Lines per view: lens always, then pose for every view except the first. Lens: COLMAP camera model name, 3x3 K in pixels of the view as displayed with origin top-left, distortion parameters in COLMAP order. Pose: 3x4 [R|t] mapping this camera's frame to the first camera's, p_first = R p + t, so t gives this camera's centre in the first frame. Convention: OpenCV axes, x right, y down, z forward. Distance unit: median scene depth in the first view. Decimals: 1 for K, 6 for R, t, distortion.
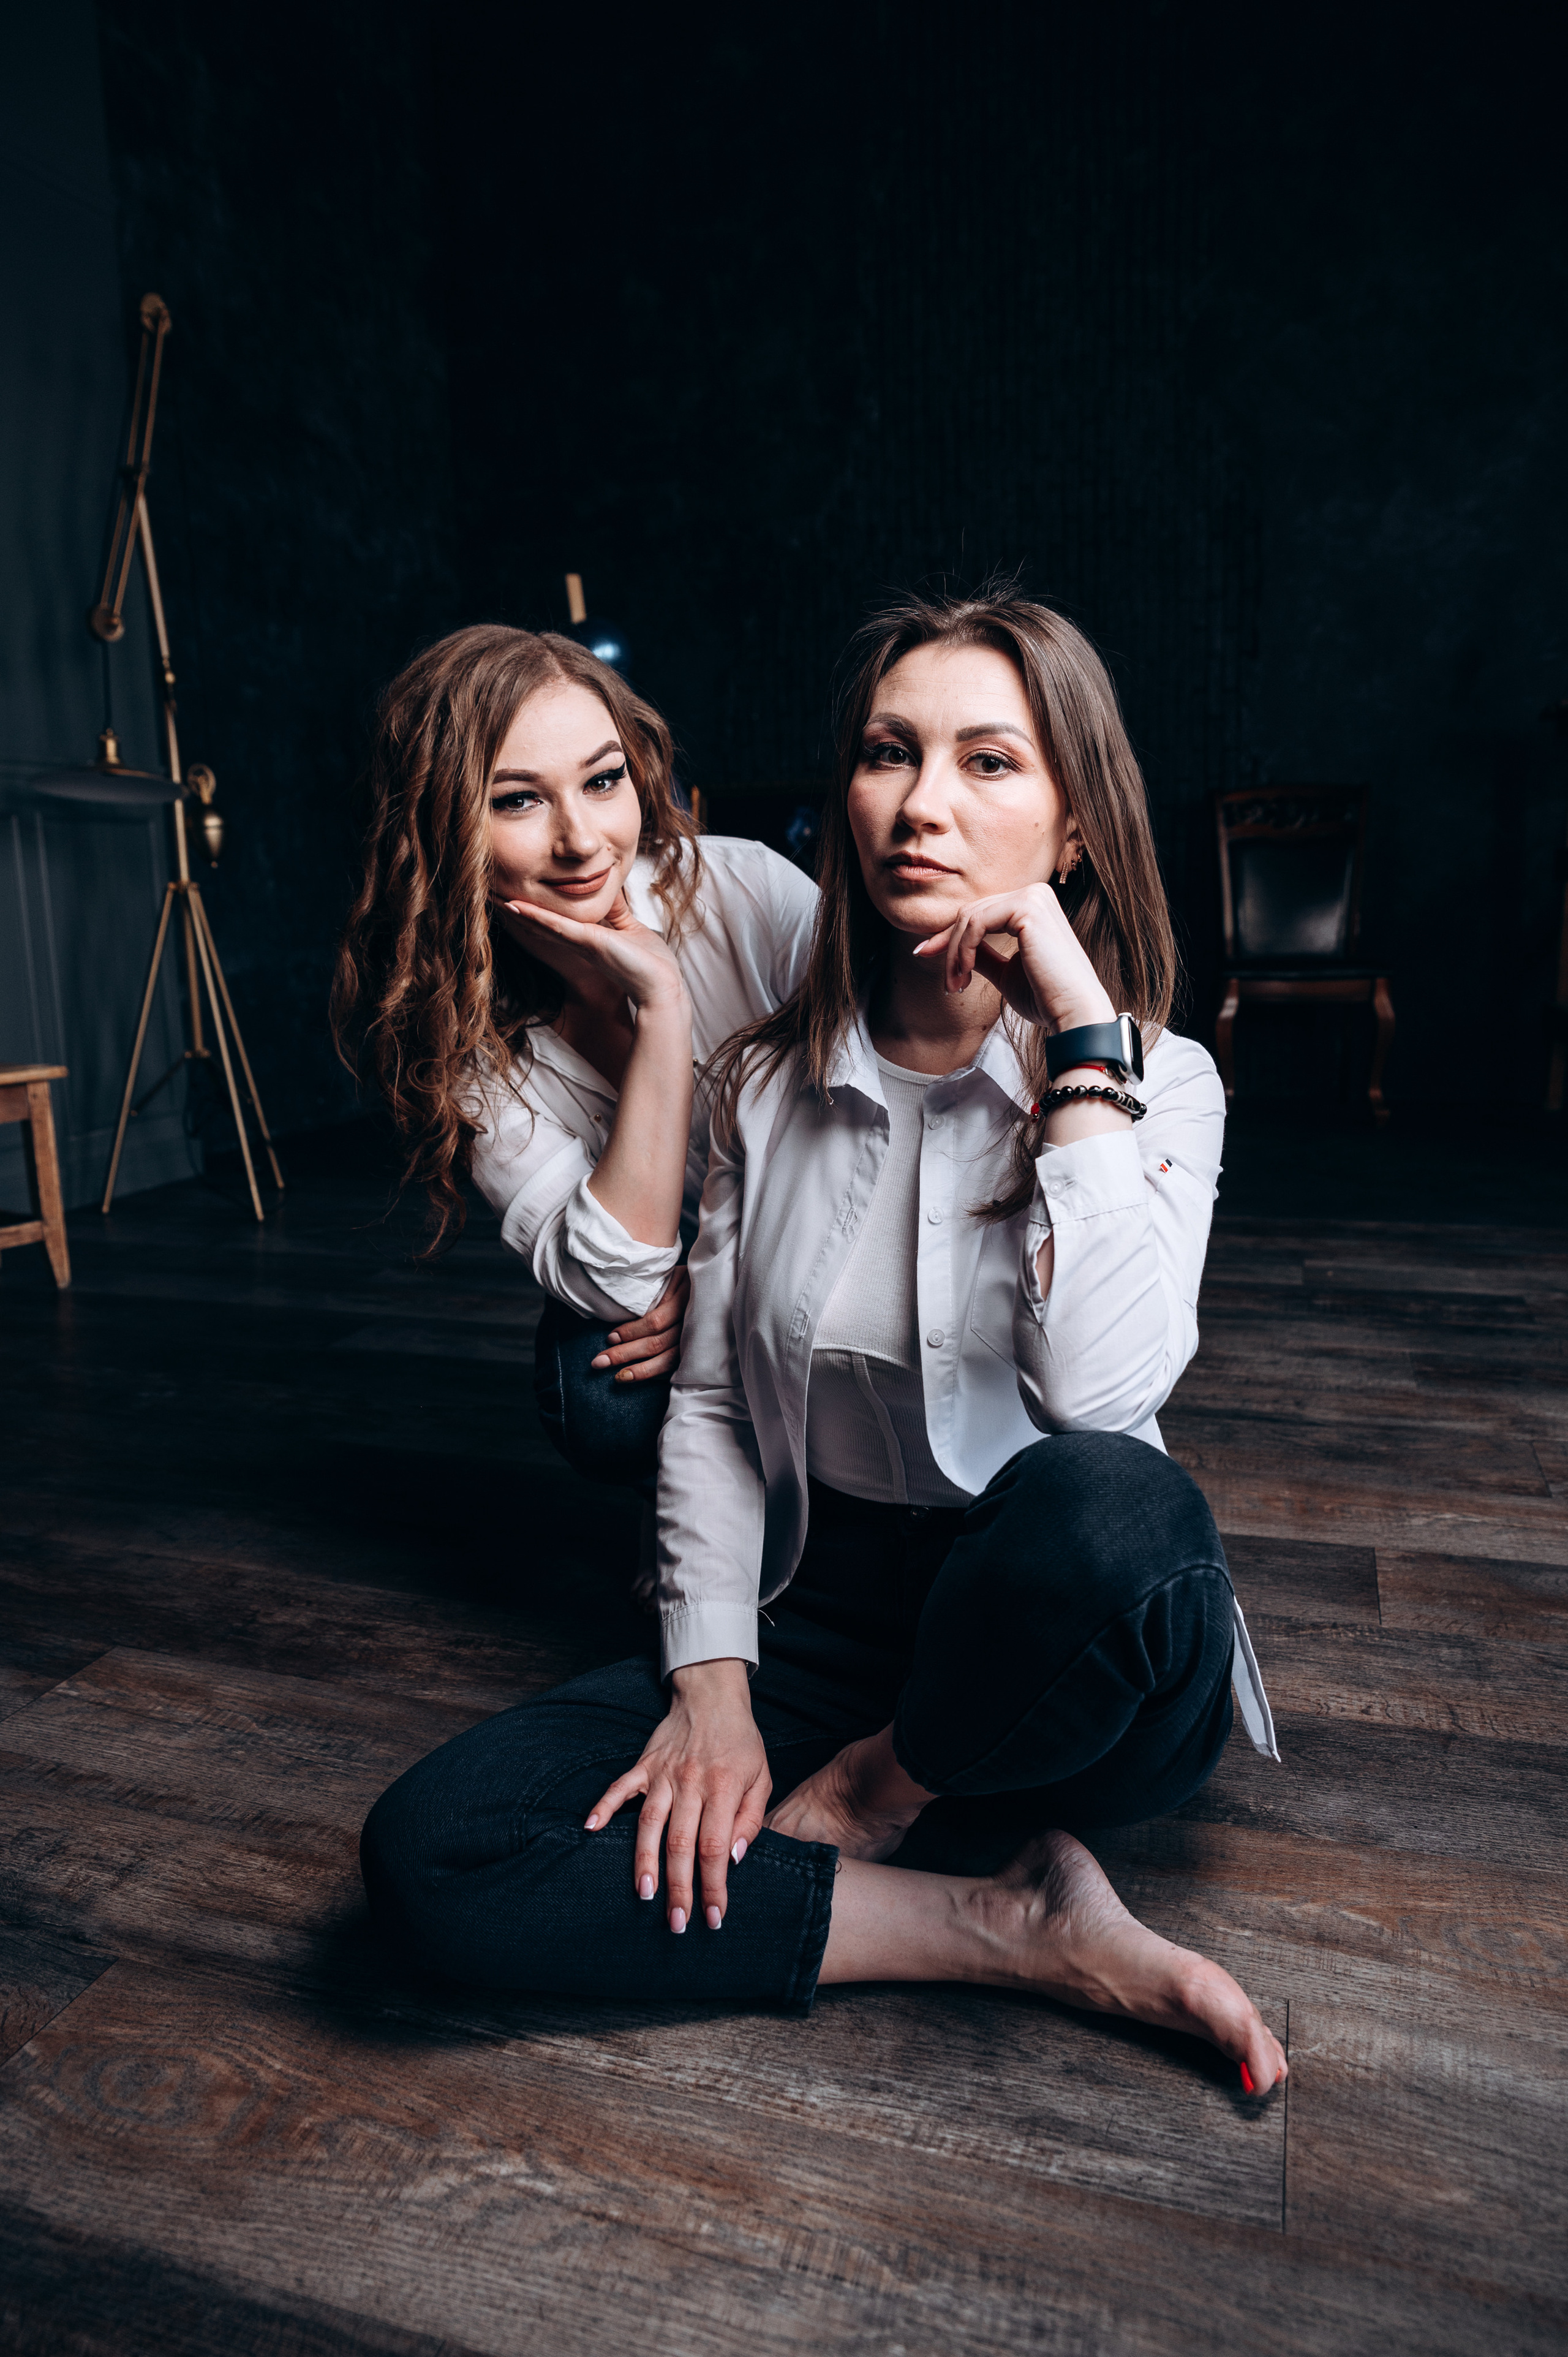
lens RADIAL K [[1590.5, 0, 784.0], [0, 1590.5, 1178.5], [0, 0, 1]] dist [-0.065882, 0.052200]
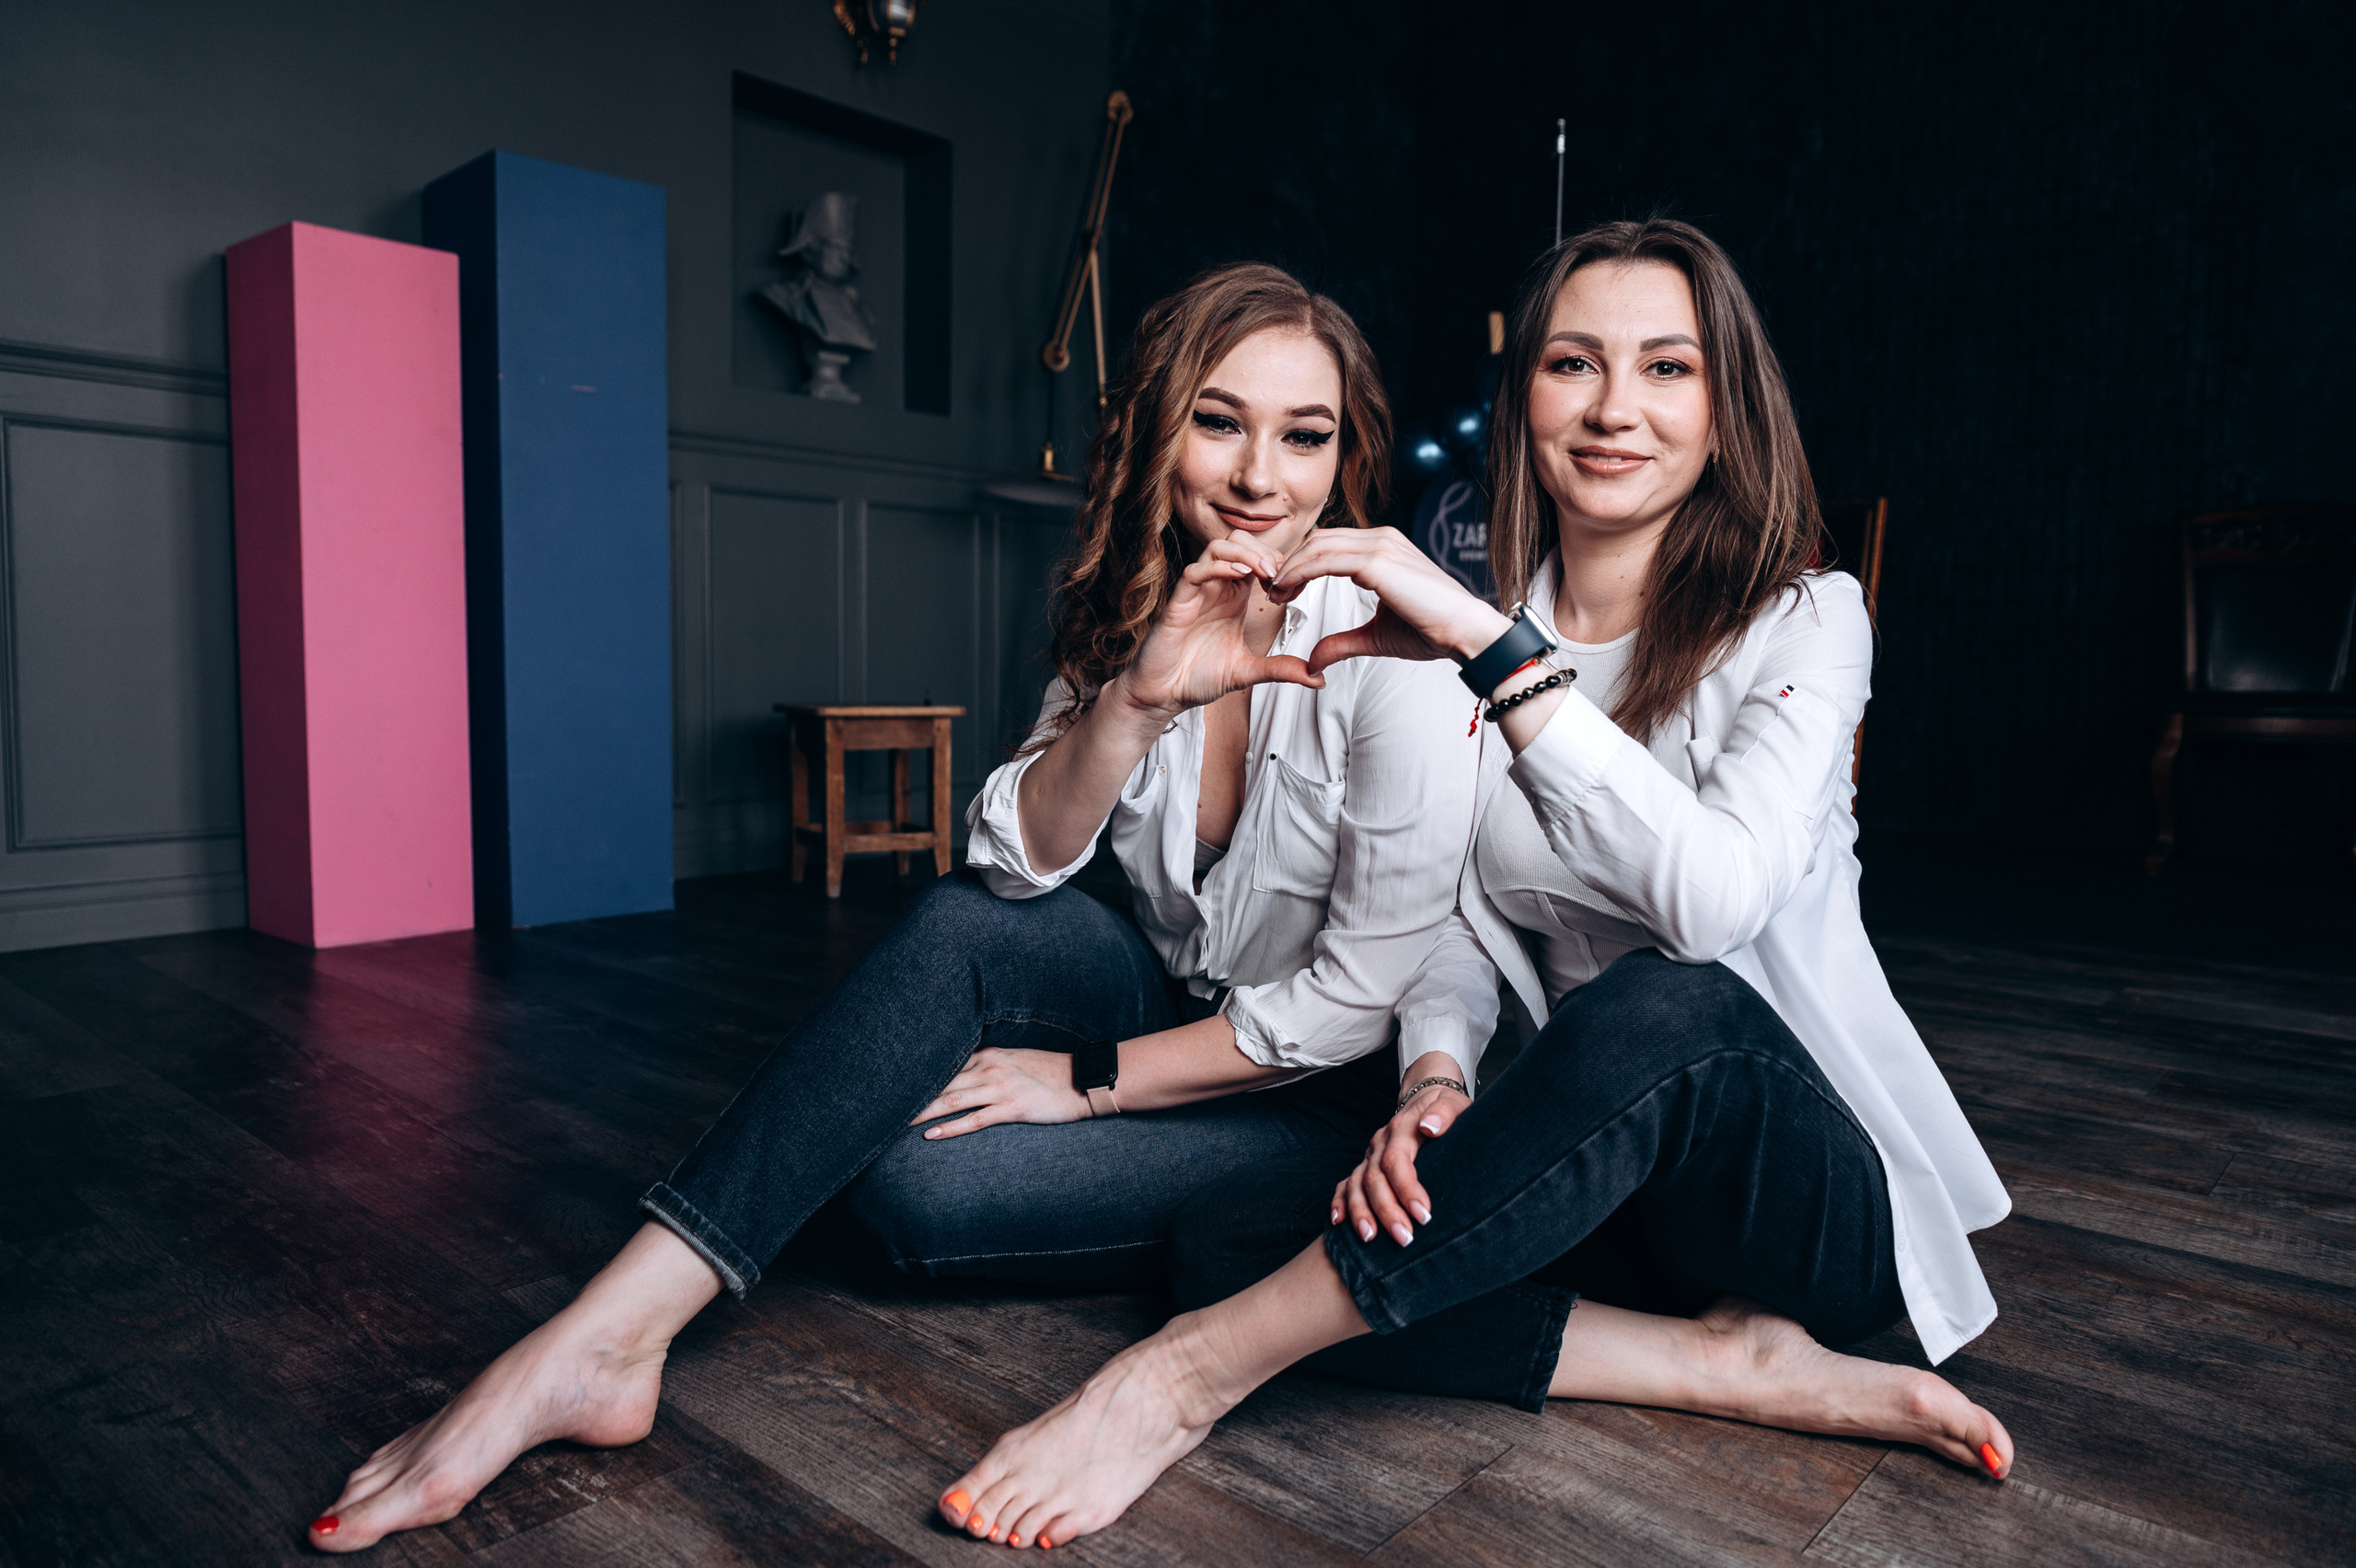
lens RADIAL K [[1609.6, 0, 1178.0], [0, 1609.6, 784.0], [0, 0, 1]] dist [-0.029037, 0.027004]
pose [[0.912171, 0.066680, -0.404349, 0.278557], [-0.108038, 0.990897, -0.080318, 0.097092], [0.395313, 0.116949, 0.911071, -0.085467]]
